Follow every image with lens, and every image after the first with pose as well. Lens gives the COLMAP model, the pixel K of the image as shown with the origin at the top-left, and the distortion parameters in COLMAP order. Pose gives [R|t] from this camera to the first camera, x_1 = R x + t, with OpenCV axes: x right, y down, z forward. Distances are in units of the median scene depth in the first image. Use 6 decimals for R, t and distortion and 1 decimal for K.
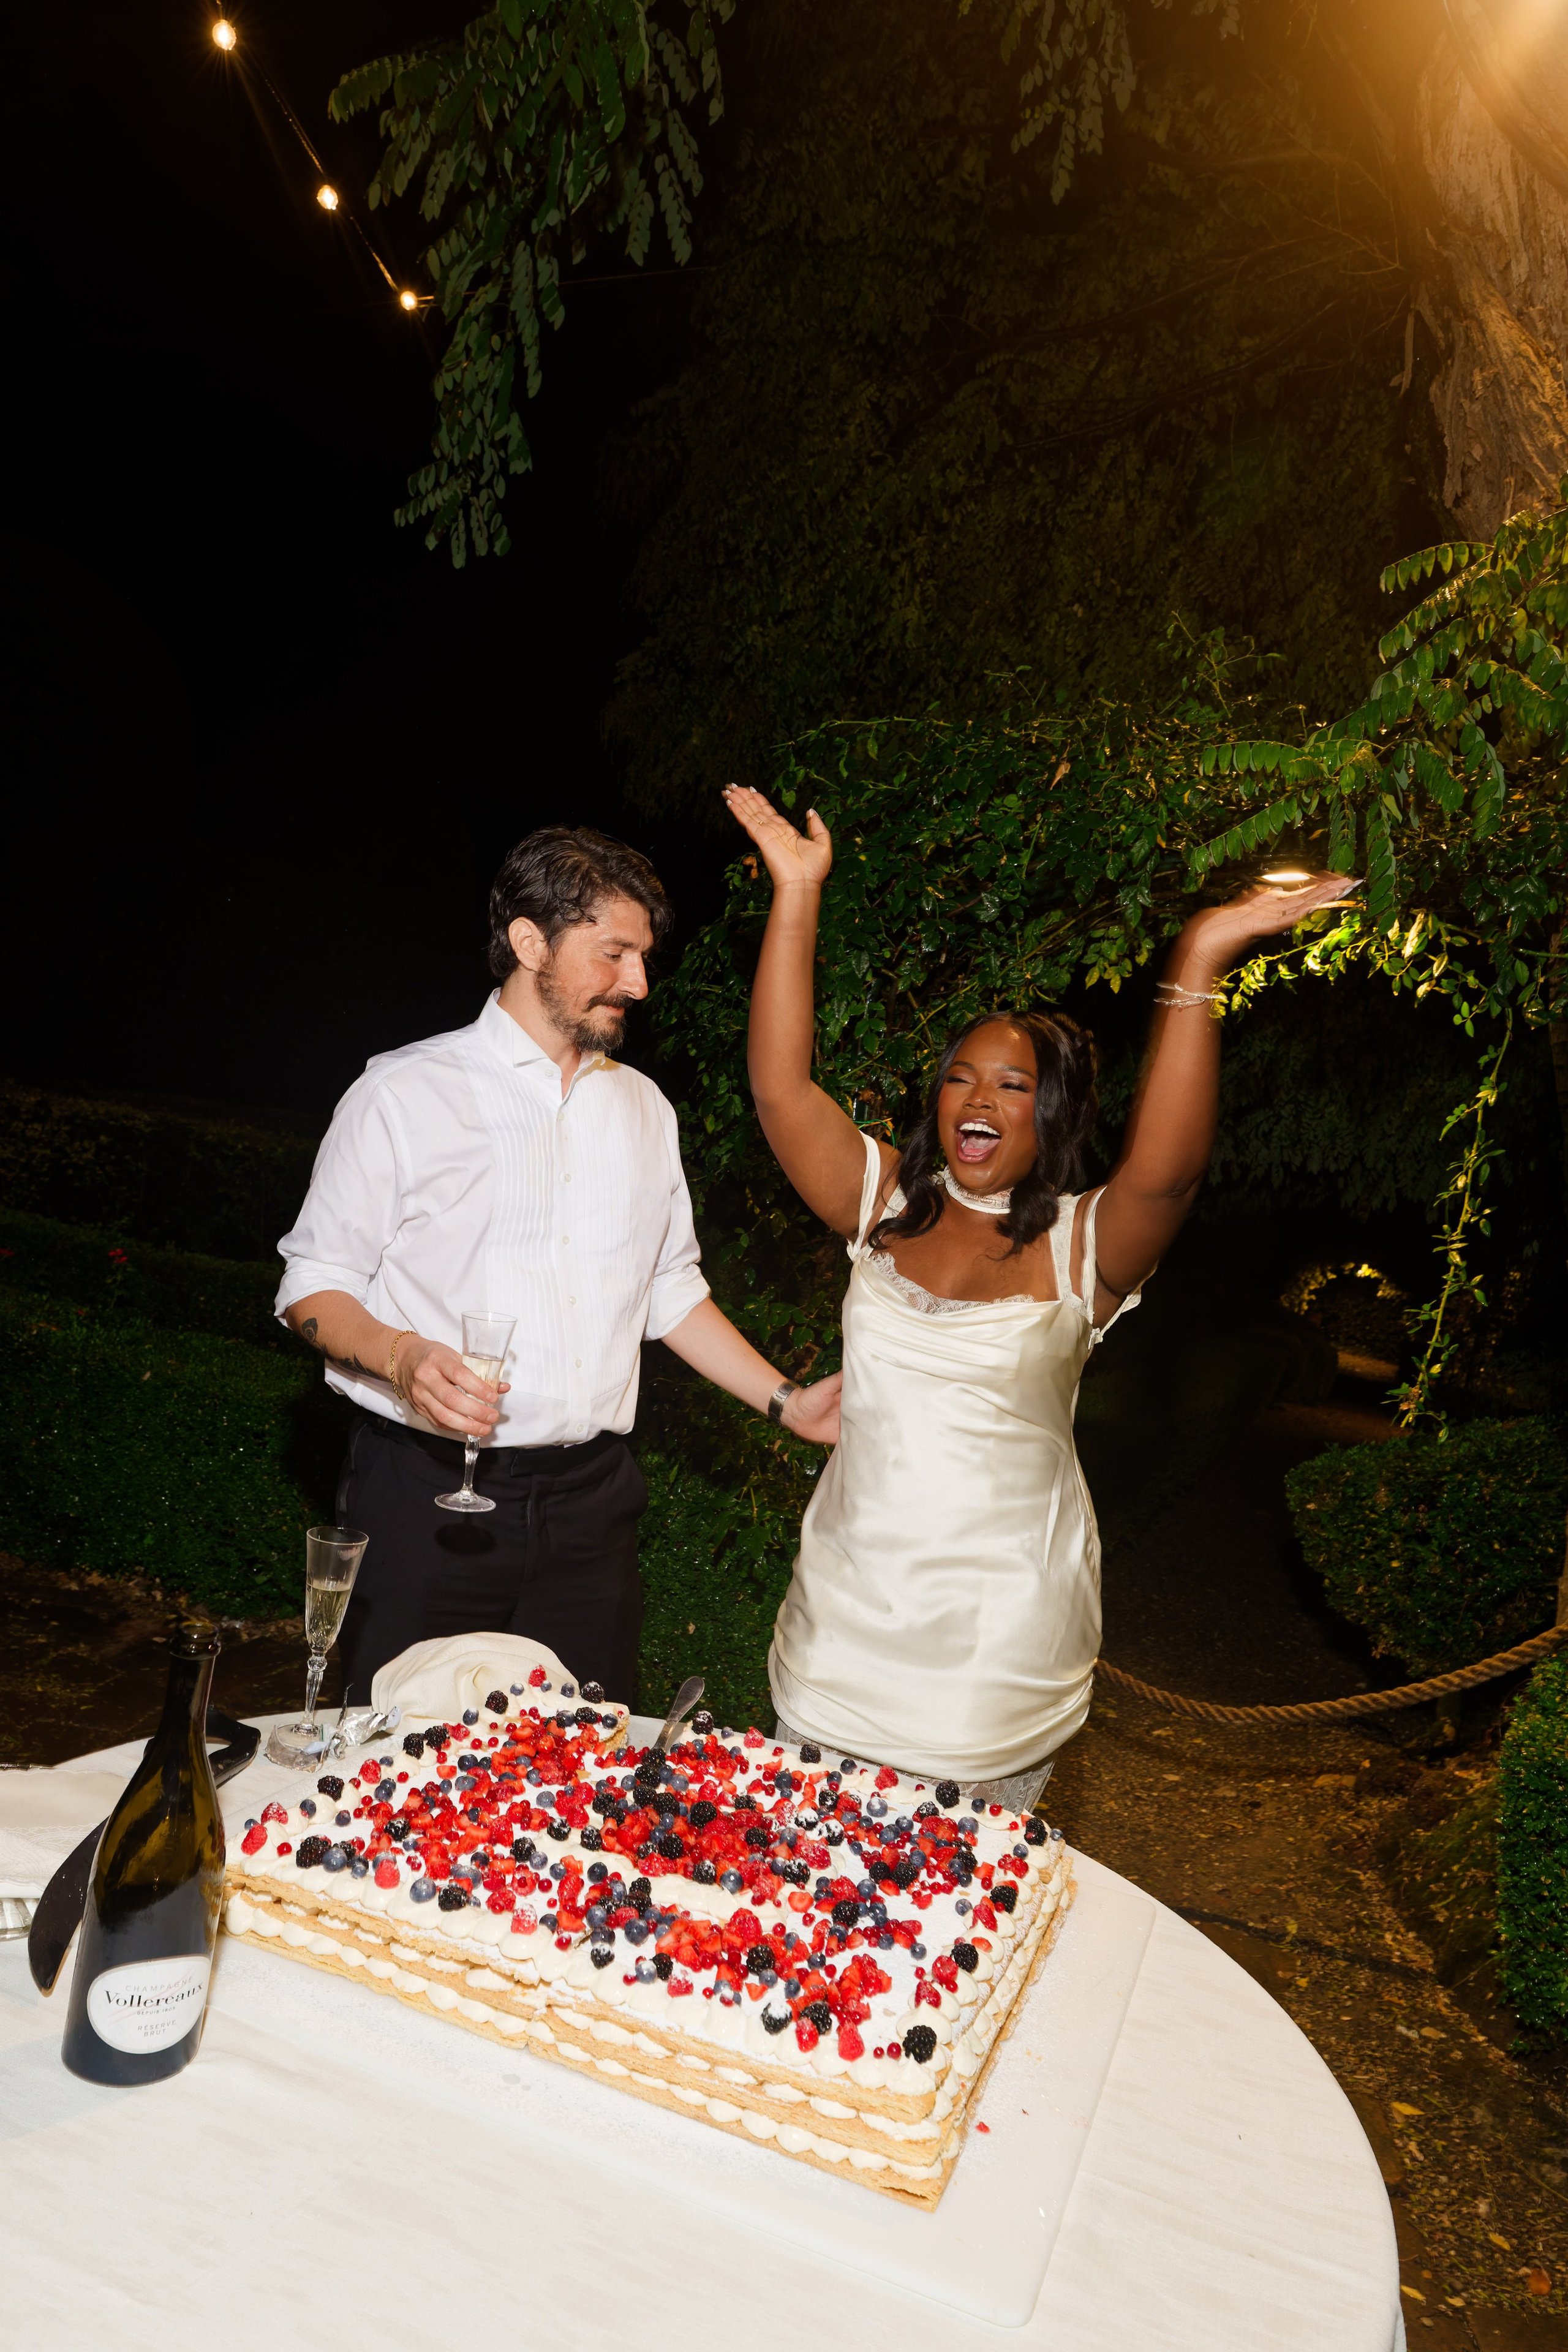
lens RADIAL K [[1608.3, 0, 794.9], [0, 1608.3, 1237.7], [0, 0, 1]] dist [-0.001848, 0.002180]
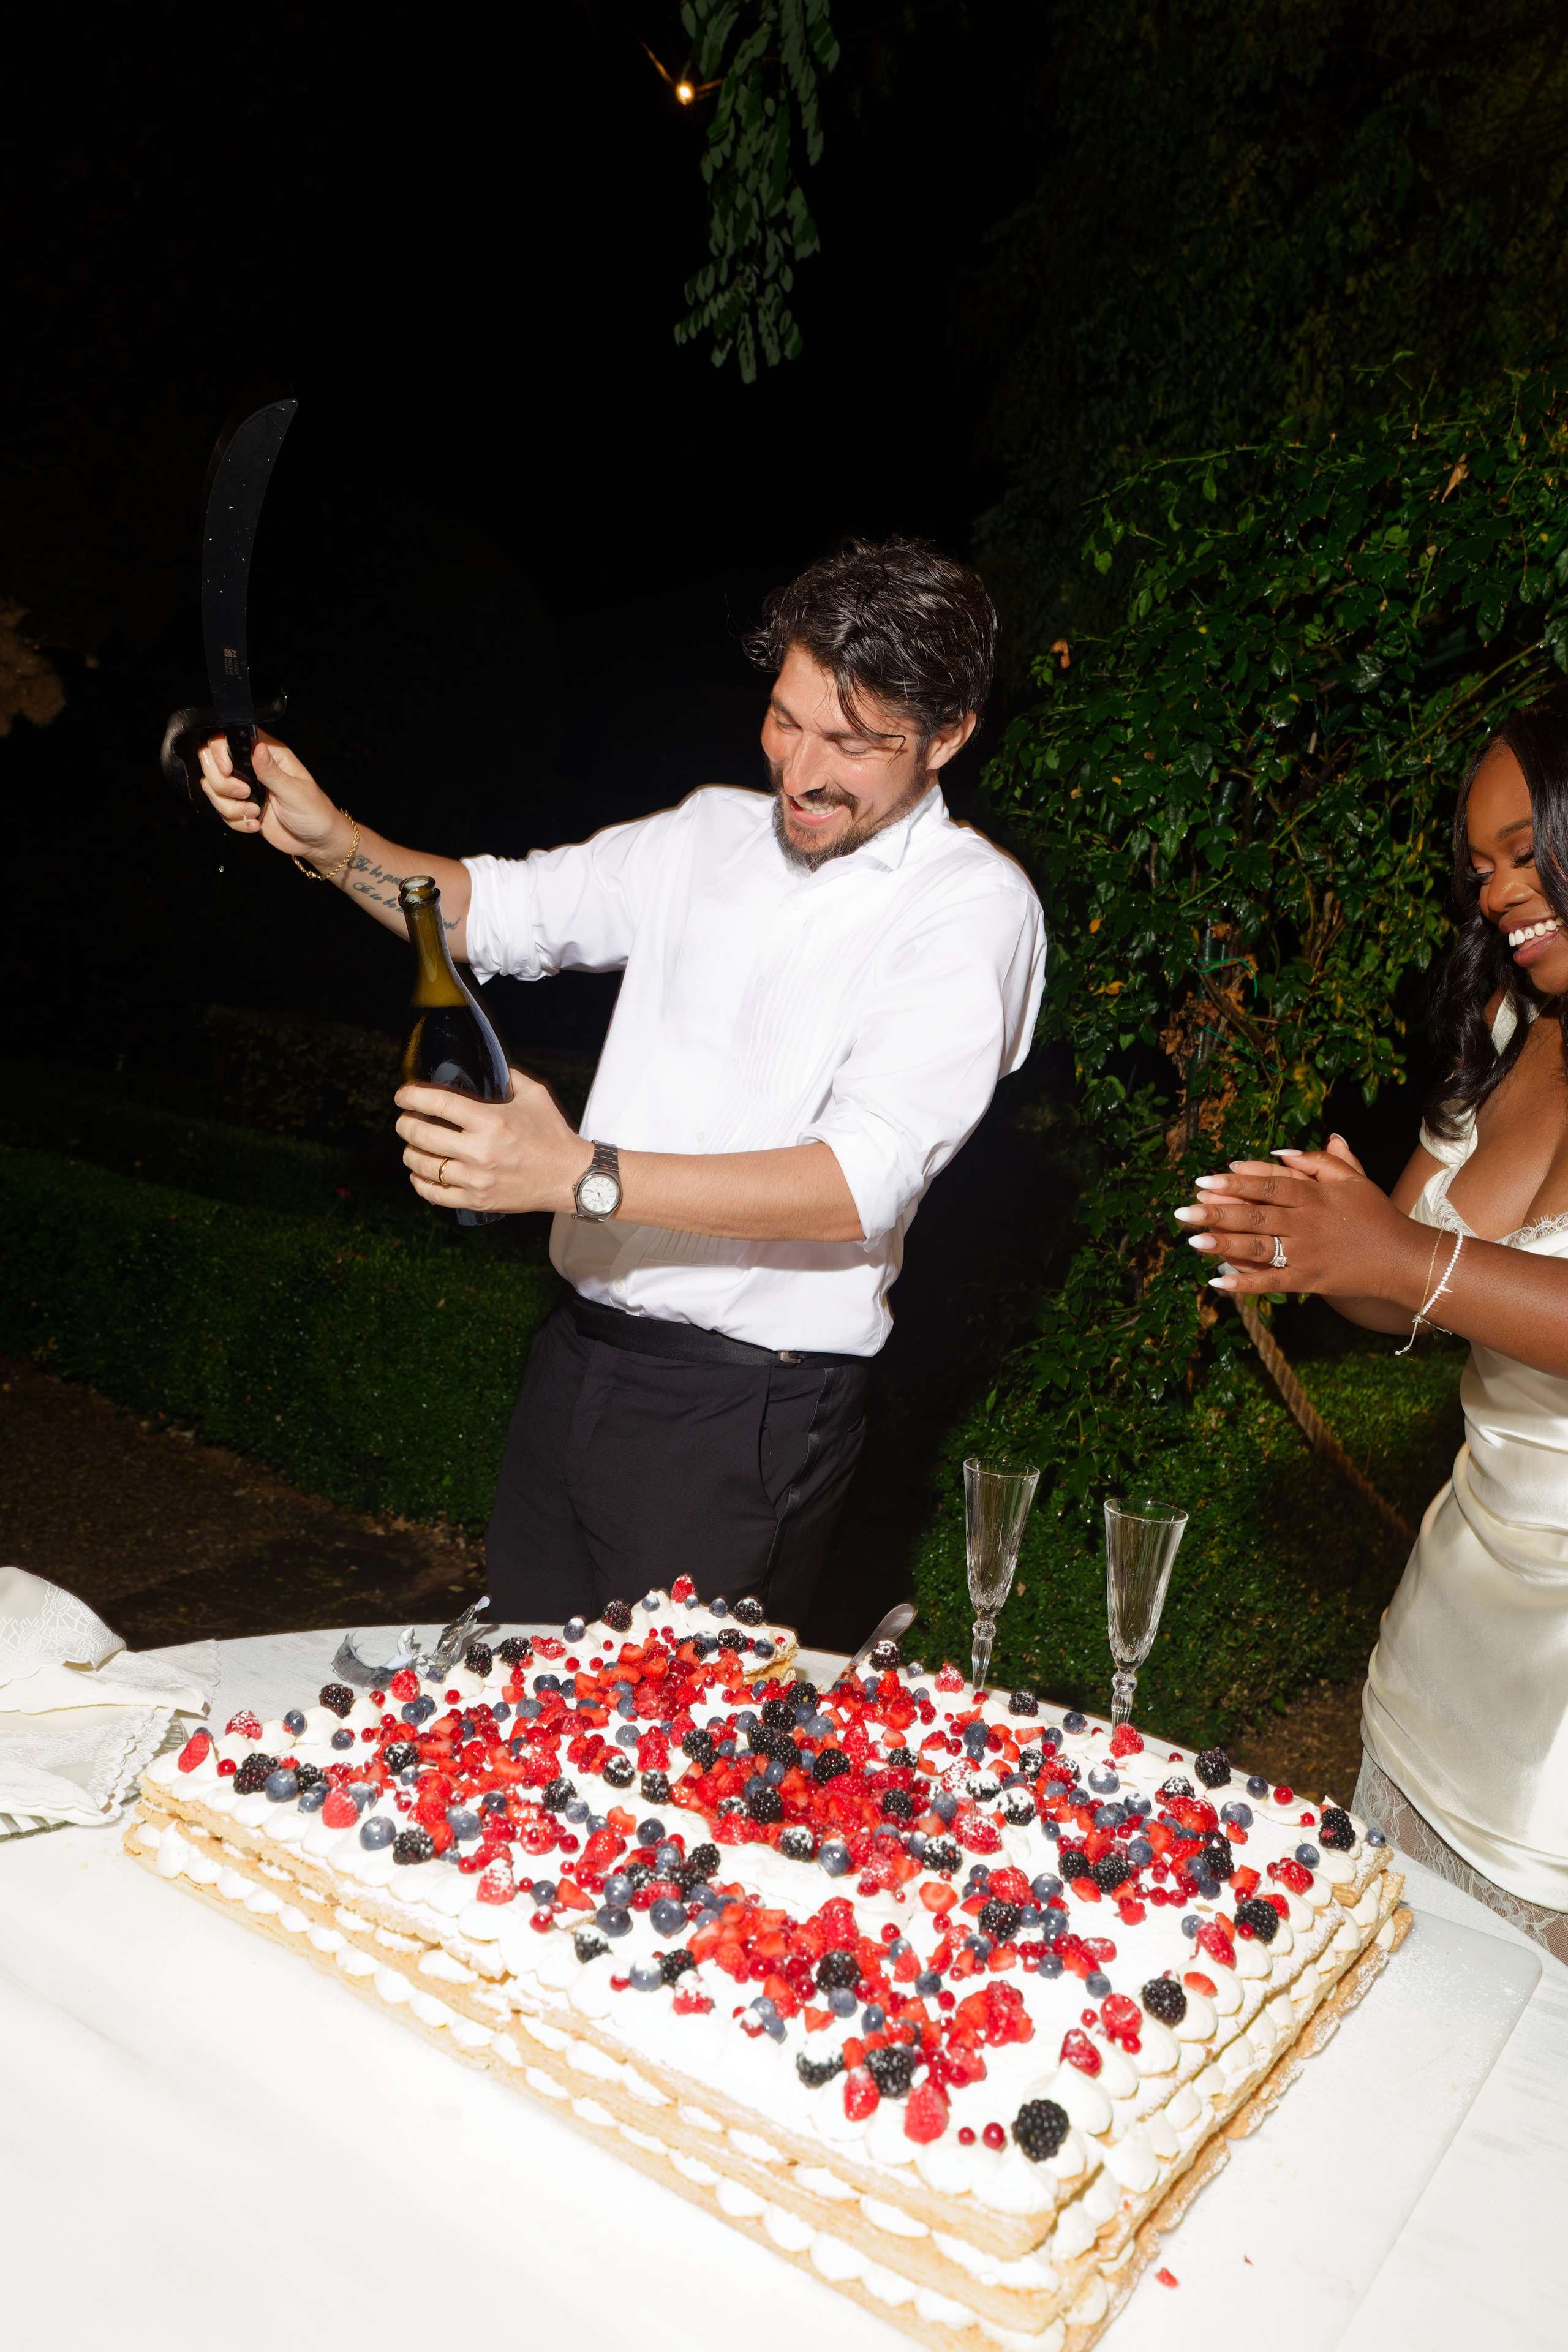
lens RADIAL K [[1731.9, 0, 785.2], [0, 1731.9, 1191.8], [0, 0, 1]] dist [0.002657, -0.001571]
pose [[0.965722, -0.026031, -0.258271, 0.060880], [0.023146, 0.999631, -0.014208, 0.054896], [0.258546, 0.007743, 0.965968, 0.121453]]
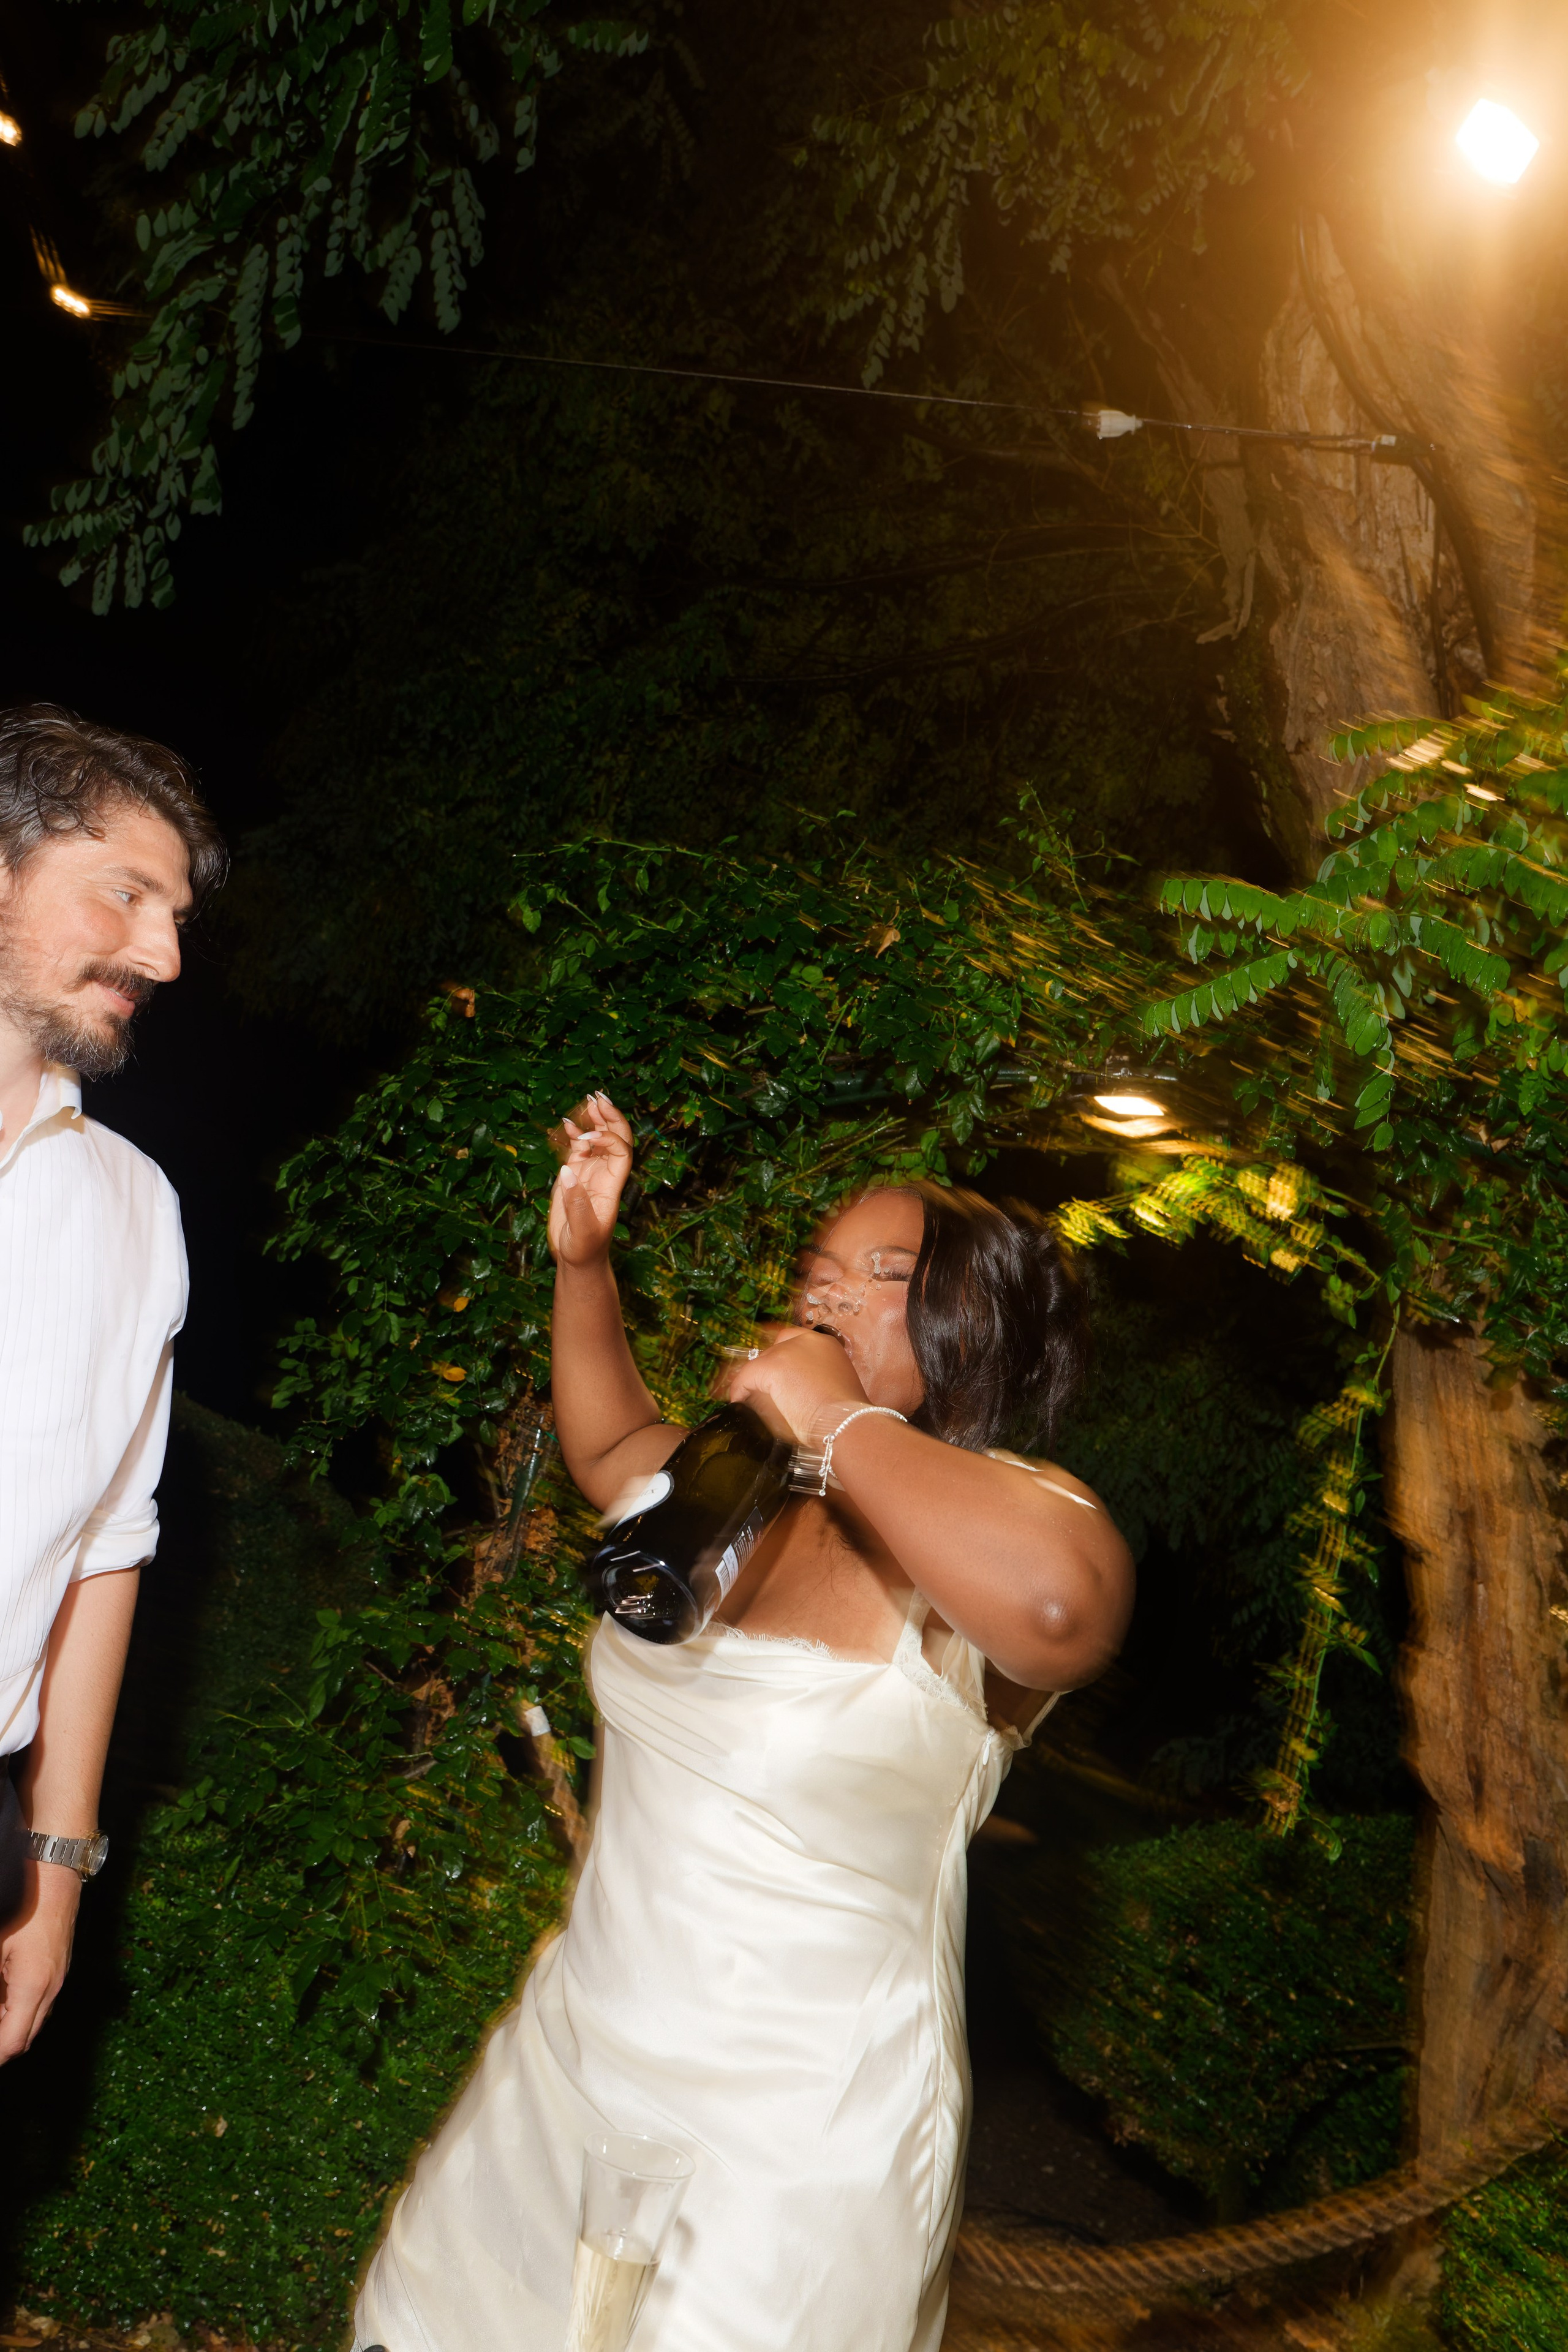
lens RADIAL K [[1730.0, 0, 798.6], [0, 1730.0, 1174.1], [0, 0, 1]] dist [-0.018705, 0.011066]
pose [[0.960144, 0.131498, 0.246642, -0.070185], [-0.071554, 0.968652, -0.237894, 0.025993], [-0.270192, 0.210764, 0.939454, 0.240887]]
